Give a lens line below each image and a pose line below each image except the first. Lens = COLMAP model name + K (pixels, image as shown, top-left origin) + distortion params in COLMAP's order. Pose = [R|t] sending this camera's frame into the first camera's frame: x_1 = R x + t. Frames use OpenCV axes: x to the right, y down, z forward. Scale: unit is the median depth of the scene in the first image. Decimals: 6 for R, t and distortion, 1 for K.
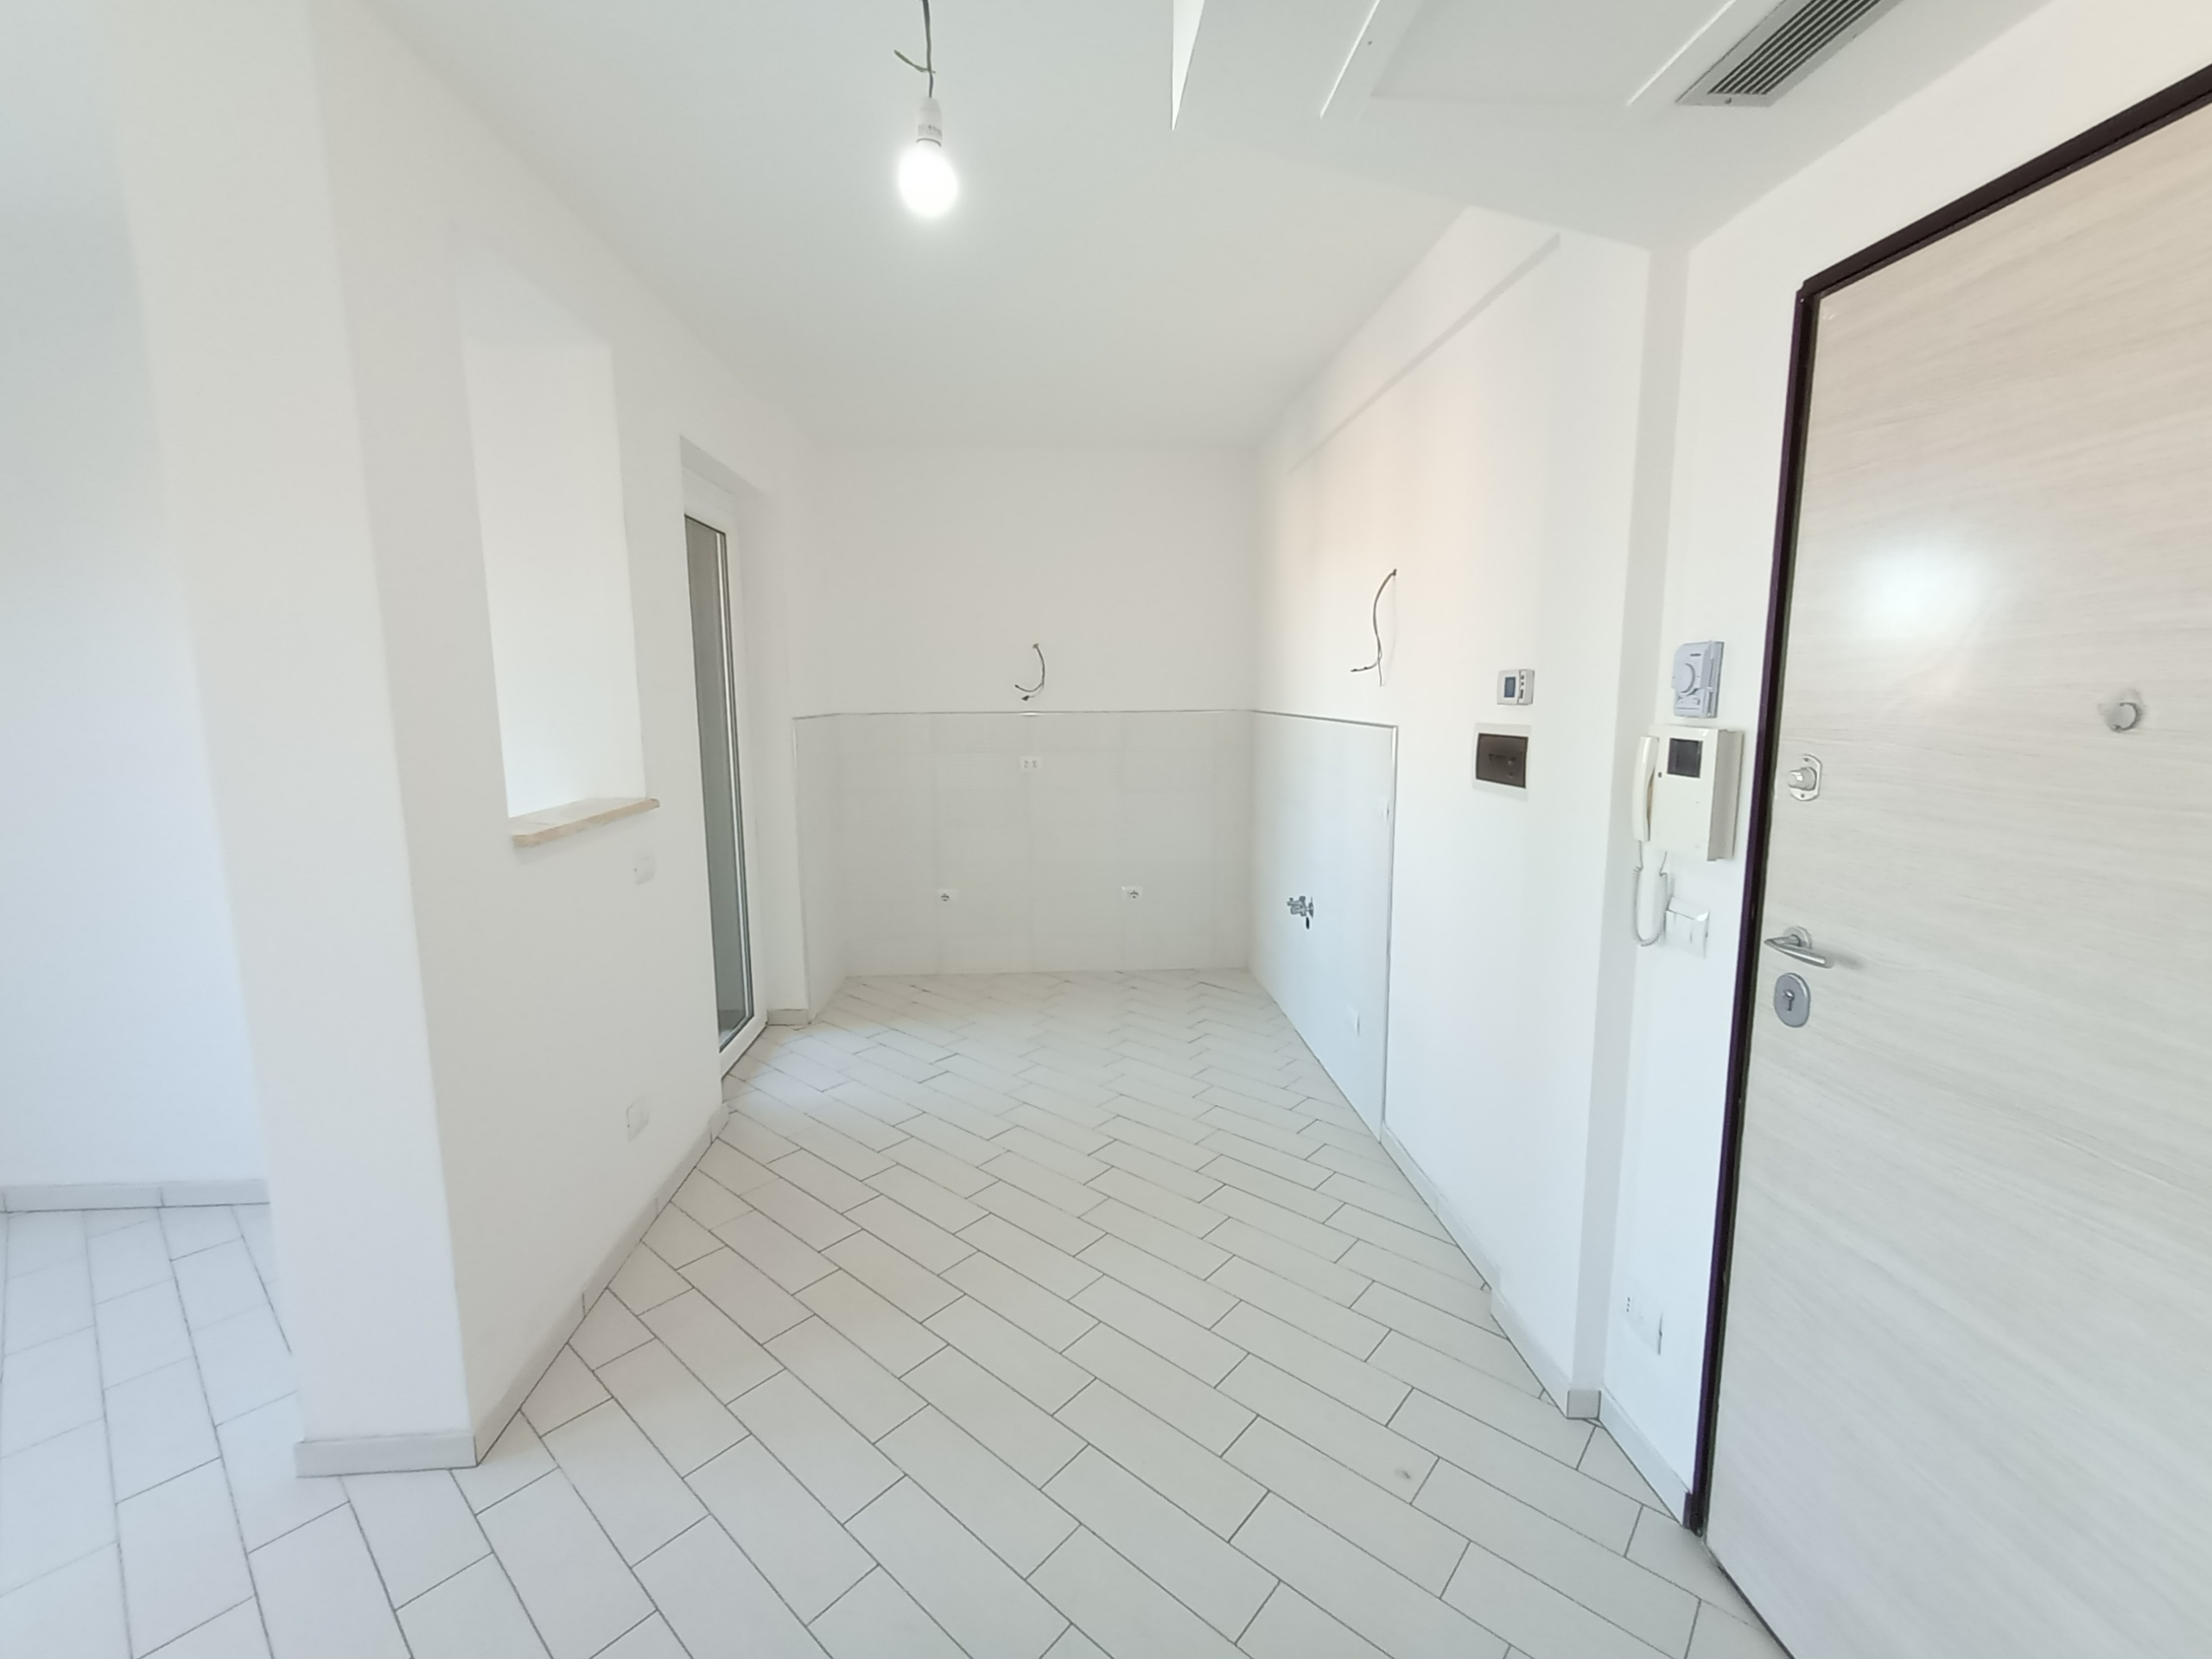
lens RADIAL K [[932.3, 0, 1086.3], [0, 932.3, 822.2], [0, 0, 1]] dist [0.004121, -0.001309]
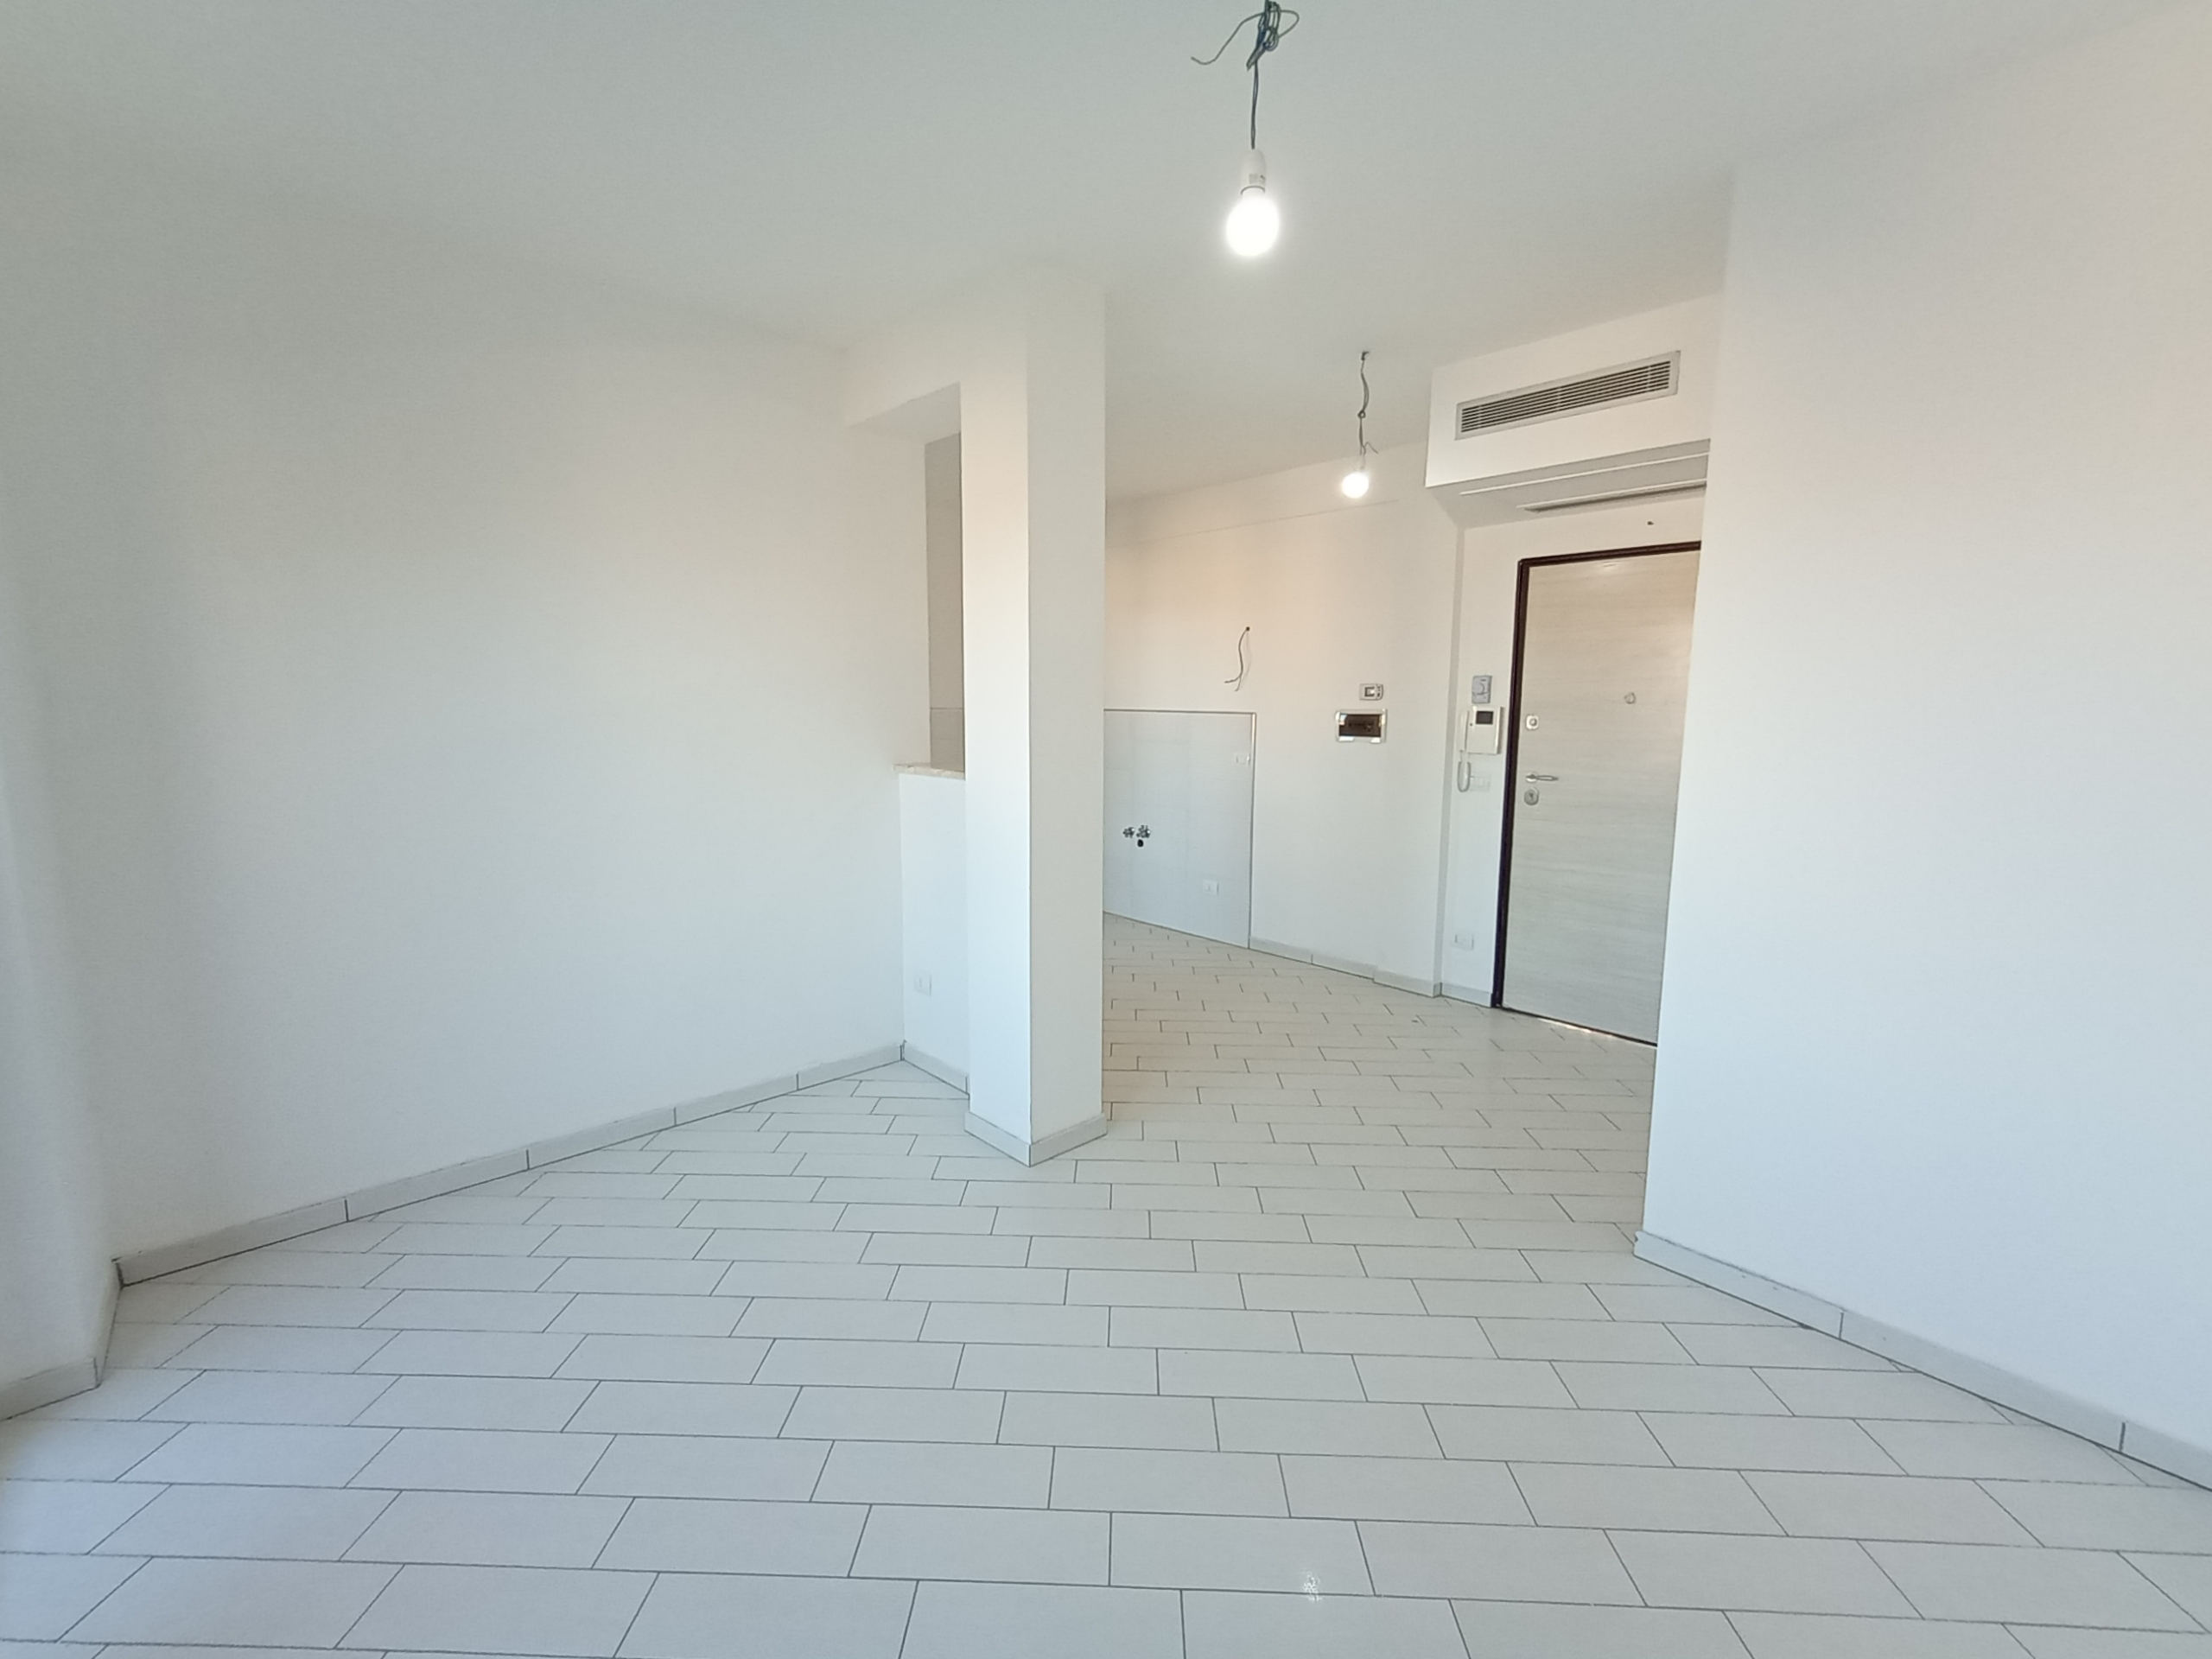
lens RADIAL K [[932.3, 0, 1070.7], [0, 932.3, 818.1], [0, 0, 1]] dist [0.004121, -0.001309]
pose [[0.784763, -0.071129, 0.615701, -1.470277], [0.080026, 0.996706, 0.013146, 0.066858], [-0.614608, 0.038956, 0.787870, -0.292003]]
